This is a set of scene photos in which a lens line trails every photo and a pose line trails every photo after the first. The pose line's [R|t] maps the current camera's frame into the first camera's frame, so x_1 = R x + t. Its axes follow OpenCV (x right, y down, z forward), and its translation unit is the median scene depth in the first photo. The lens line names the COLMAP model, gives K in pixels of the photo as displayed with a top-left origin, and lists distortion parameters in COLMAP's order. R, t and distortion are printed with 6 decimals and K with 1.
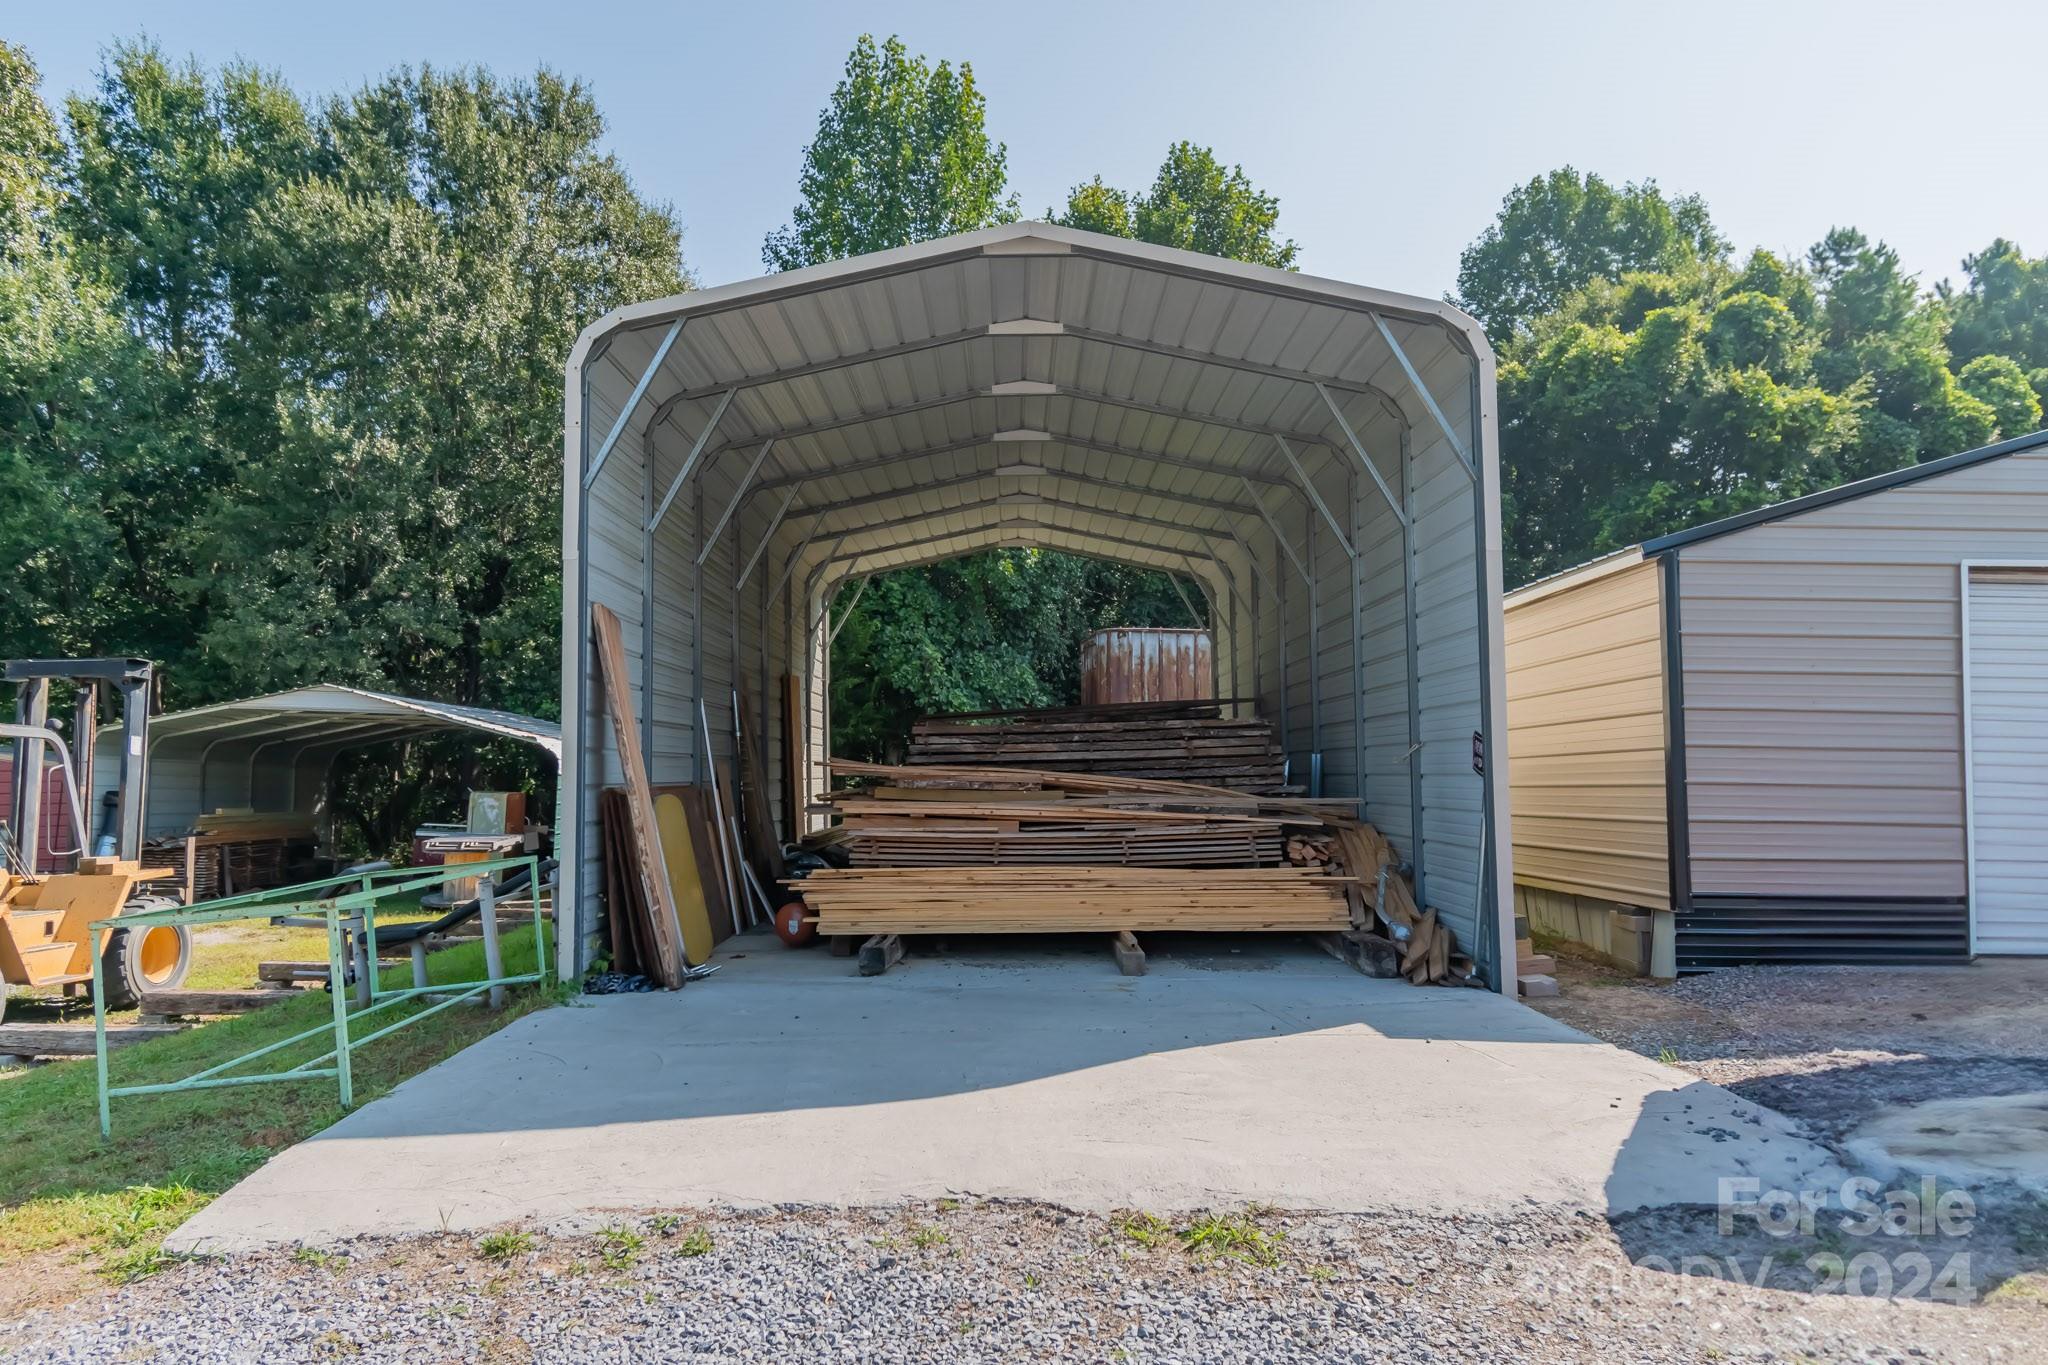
lens RADIAL K [[1275.2, 0, 1022.9], [0, 1275.2, 680.4], [0, 0, 1]] dist [-0.005166, -0.001560]
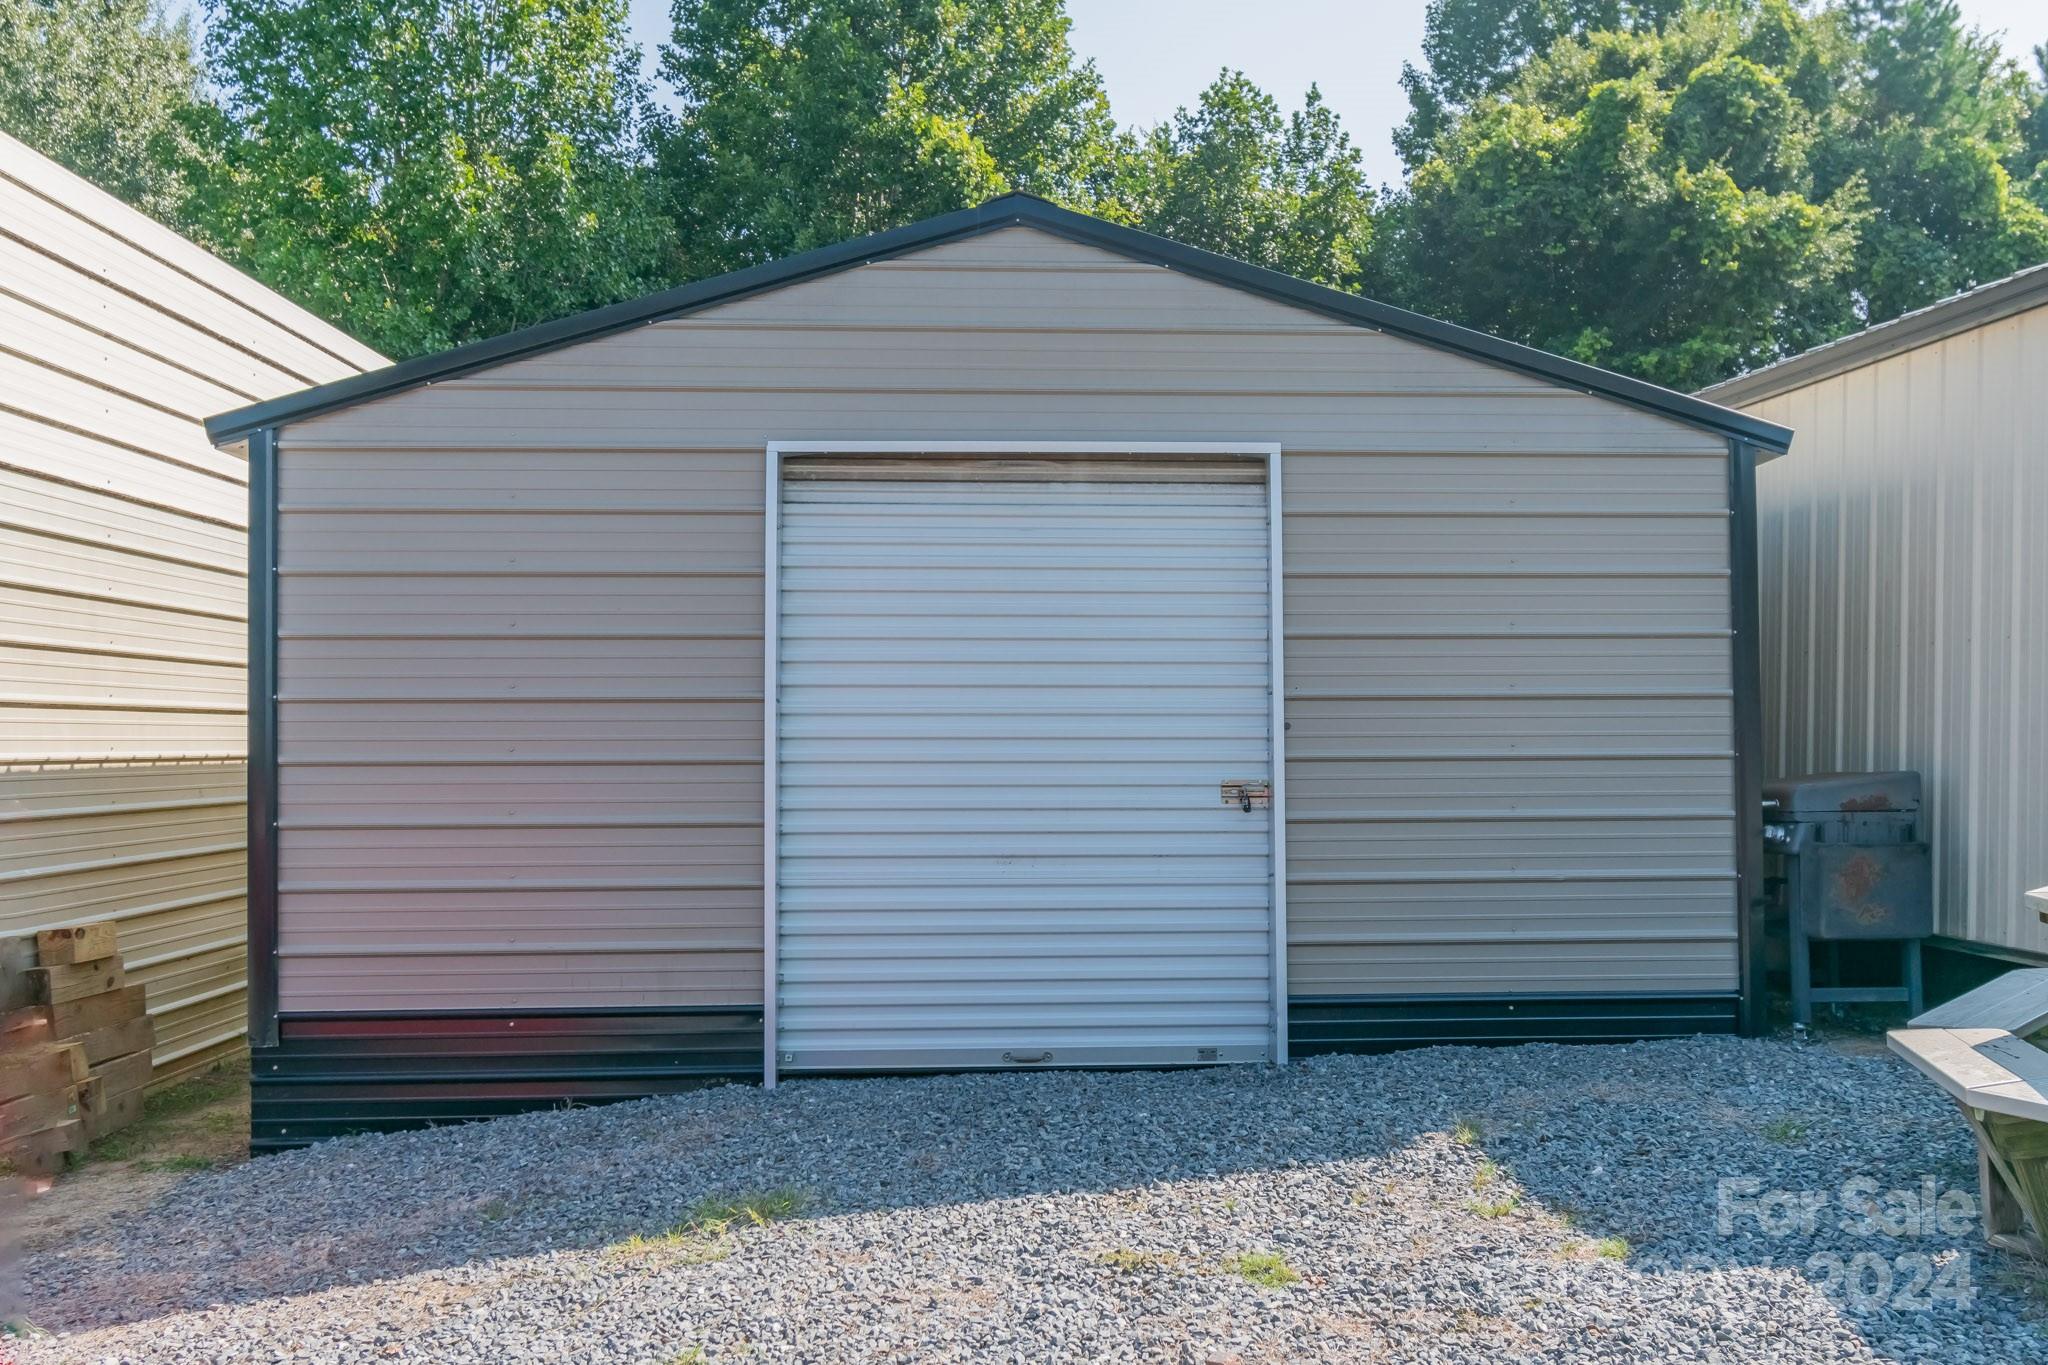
lens RADIAL K [[1765.2, 0, 1025.0], [0, 1765.2, 690.4], [0, 0, 1]] dist [-0.009038, 0.008103]
pose [[0.999038, -0.014085, 0.041536, 0.141187], [0.012282, 0.998985, 0.043342, -0.002299], [-0.042104, -0.042790, 0.998197, 0.029214]]
